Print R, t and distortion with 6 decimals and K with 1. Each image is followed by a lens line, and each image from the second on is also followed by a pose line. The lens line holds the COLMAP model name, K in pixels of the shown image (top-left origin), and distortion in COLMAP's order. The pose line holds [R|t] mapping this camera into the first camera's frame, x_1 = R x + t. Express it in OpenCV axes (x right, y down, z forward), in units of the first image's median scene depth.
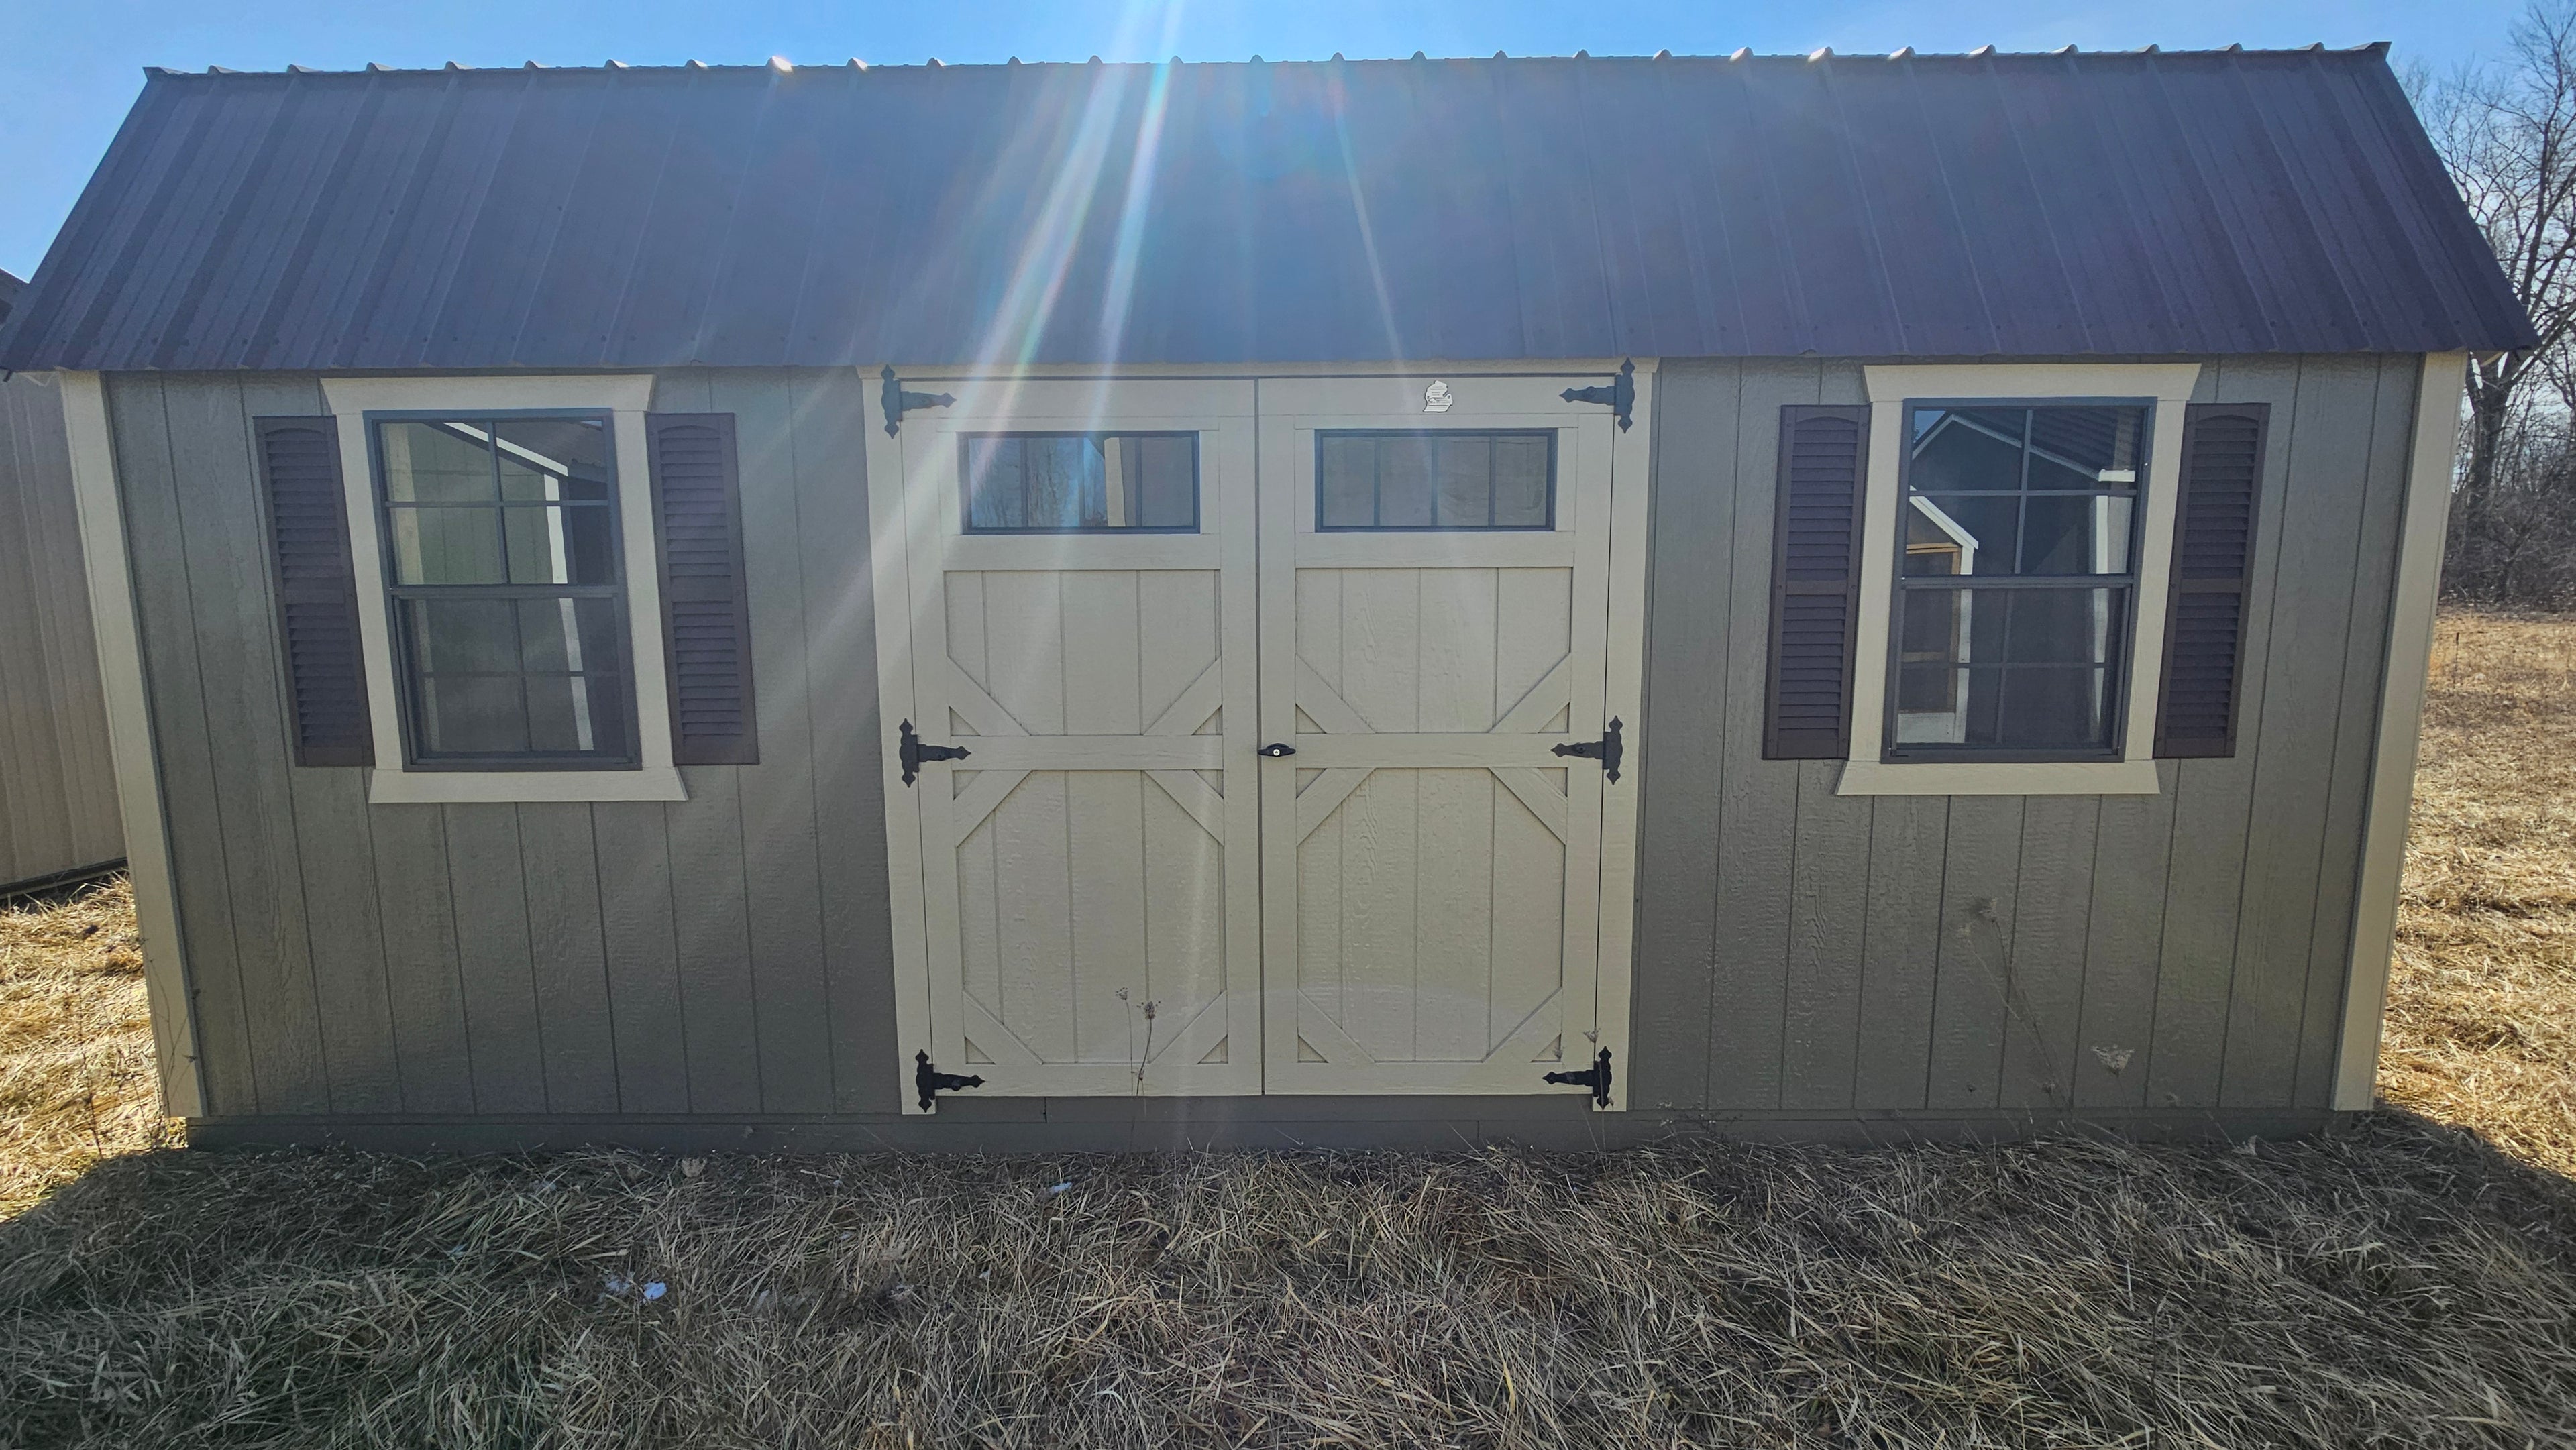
lens RADIAL K [[1232.8, 0, 1282.8], [0, 1232.8, 790.1], [0, 0, 1]] dist [-0.010363, 0.000548]
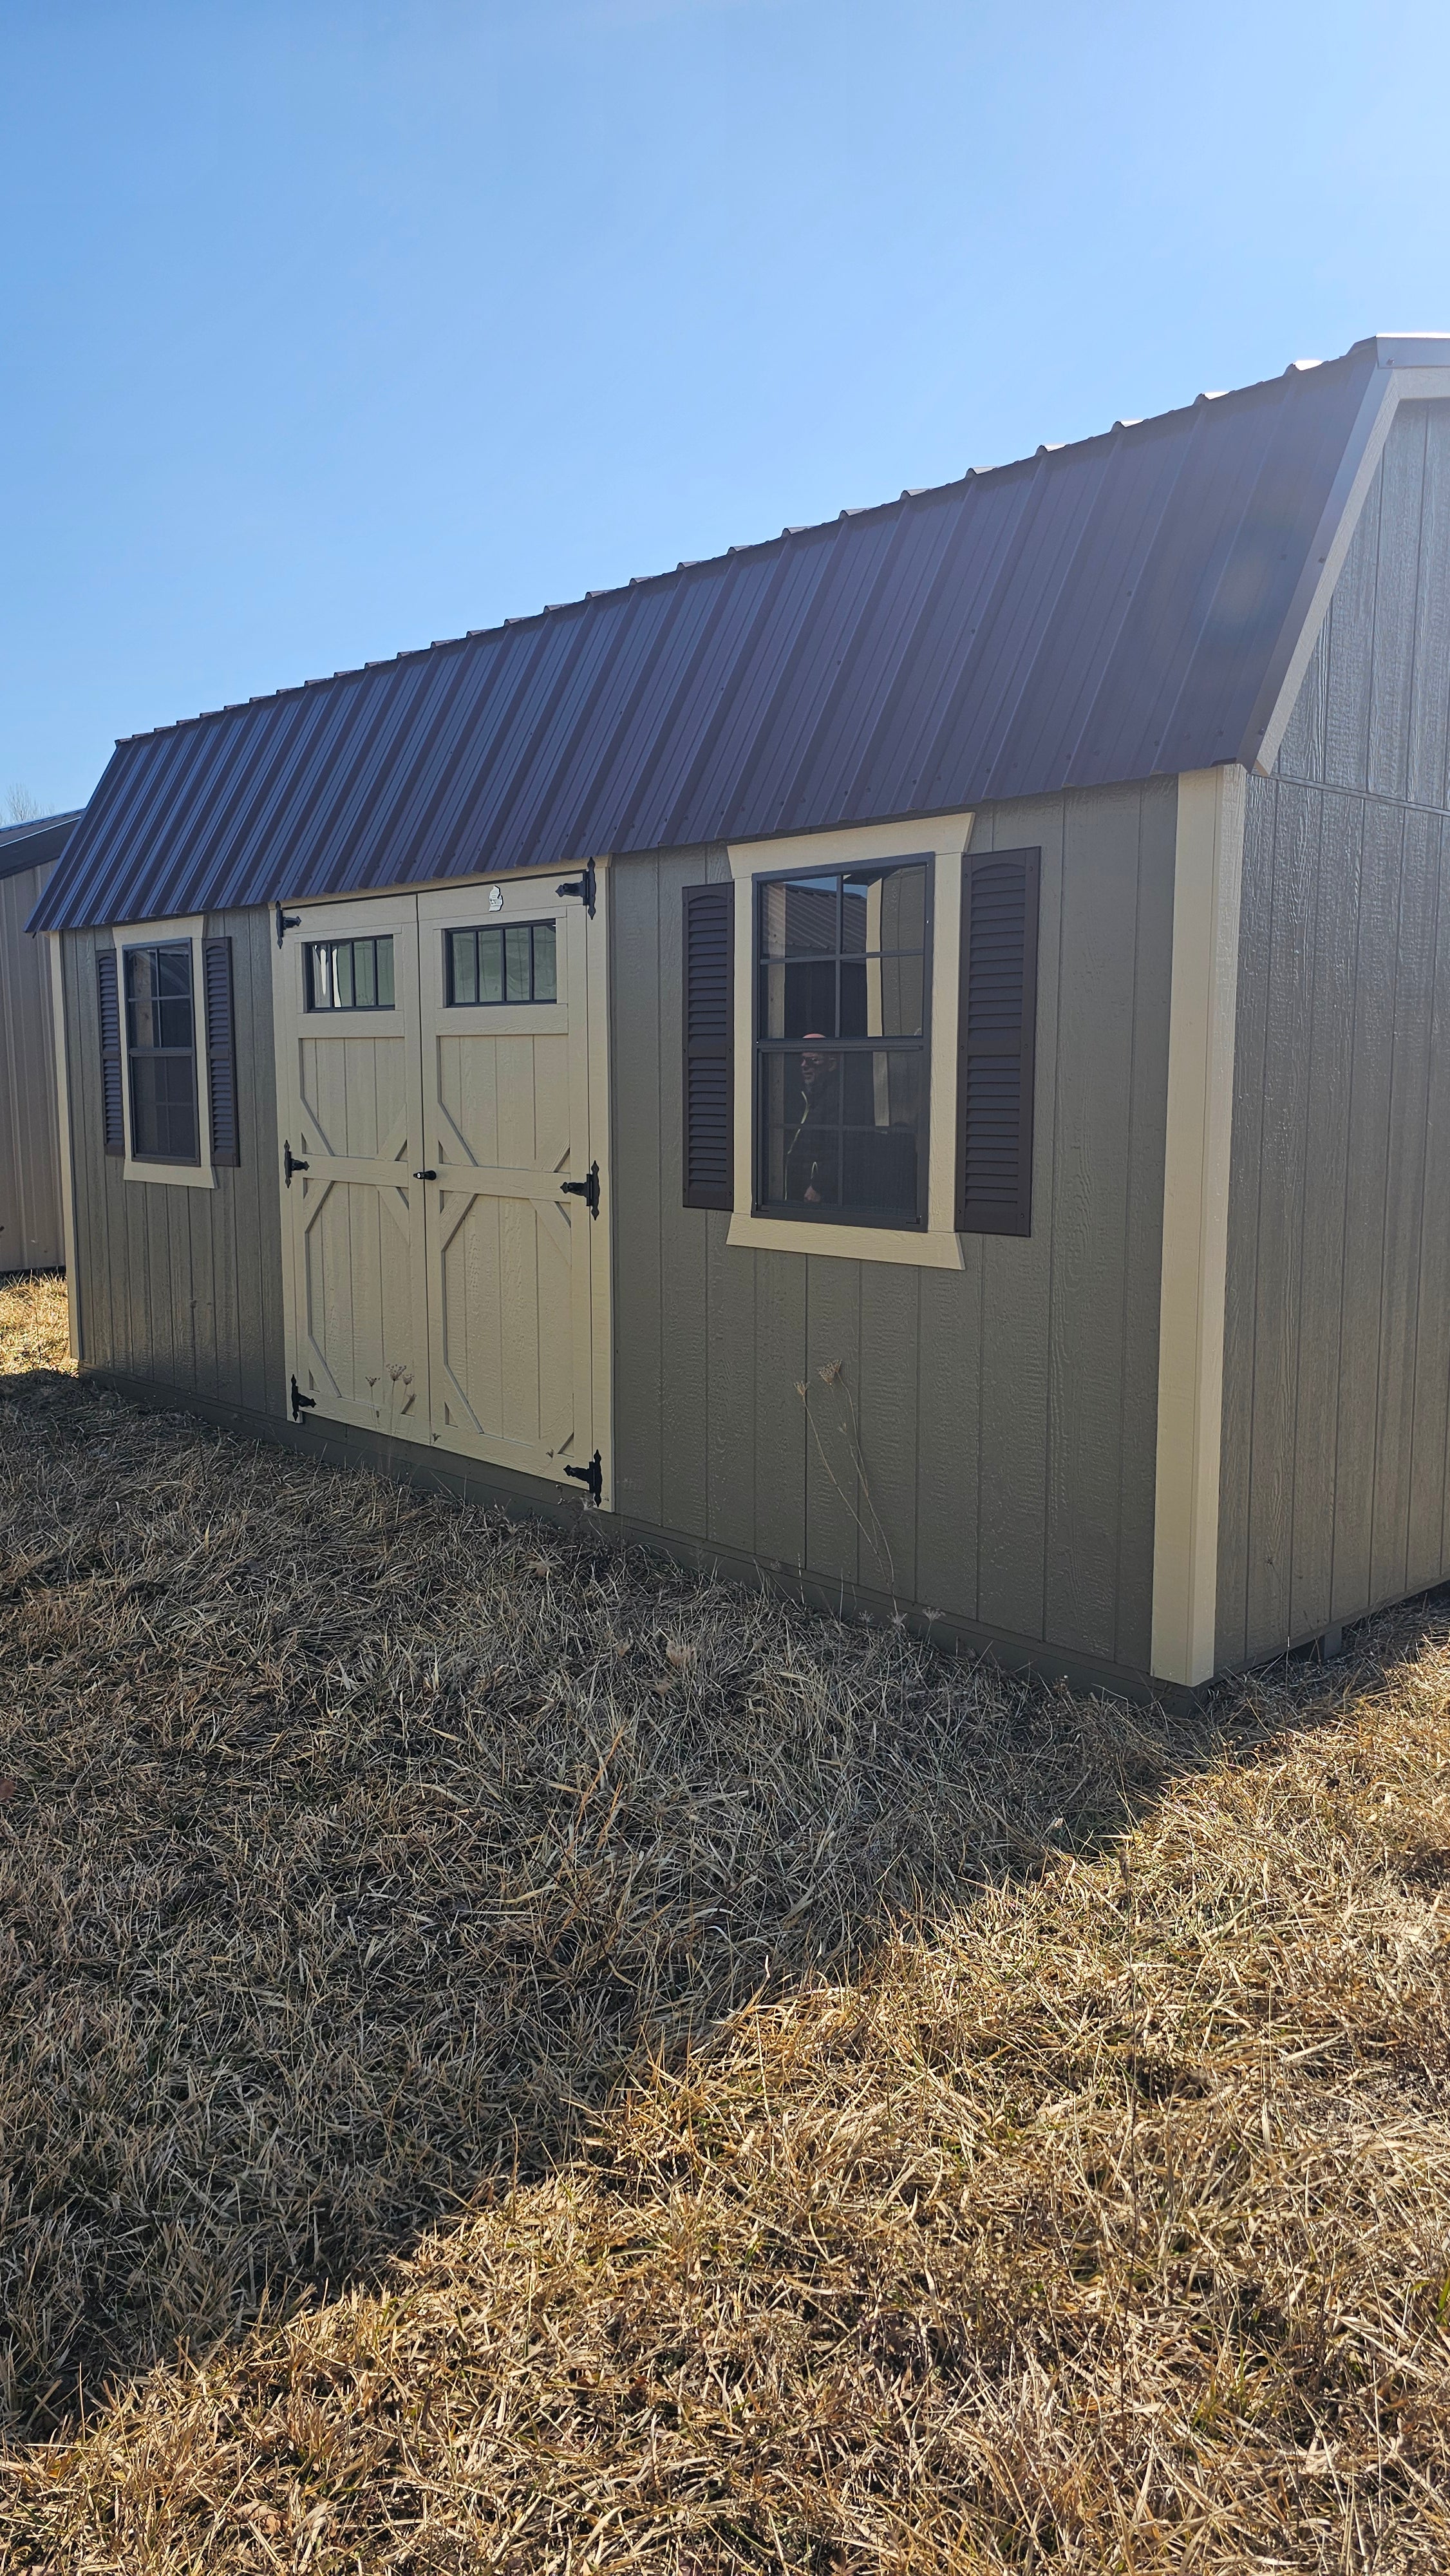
lens RADIAL K [[1668.3, 0, 712.9], [0, 1668.3, 1305.3], [0, 0, 1]] dist [0.043448, -0.000372]
pose [[0.701445, 0.107411, -0.704583, 1.487367], [-0.111906, 0.992915, 0.039958, -0.000007], [0.703883, 0.050819, 0.708495, -0.034576]]
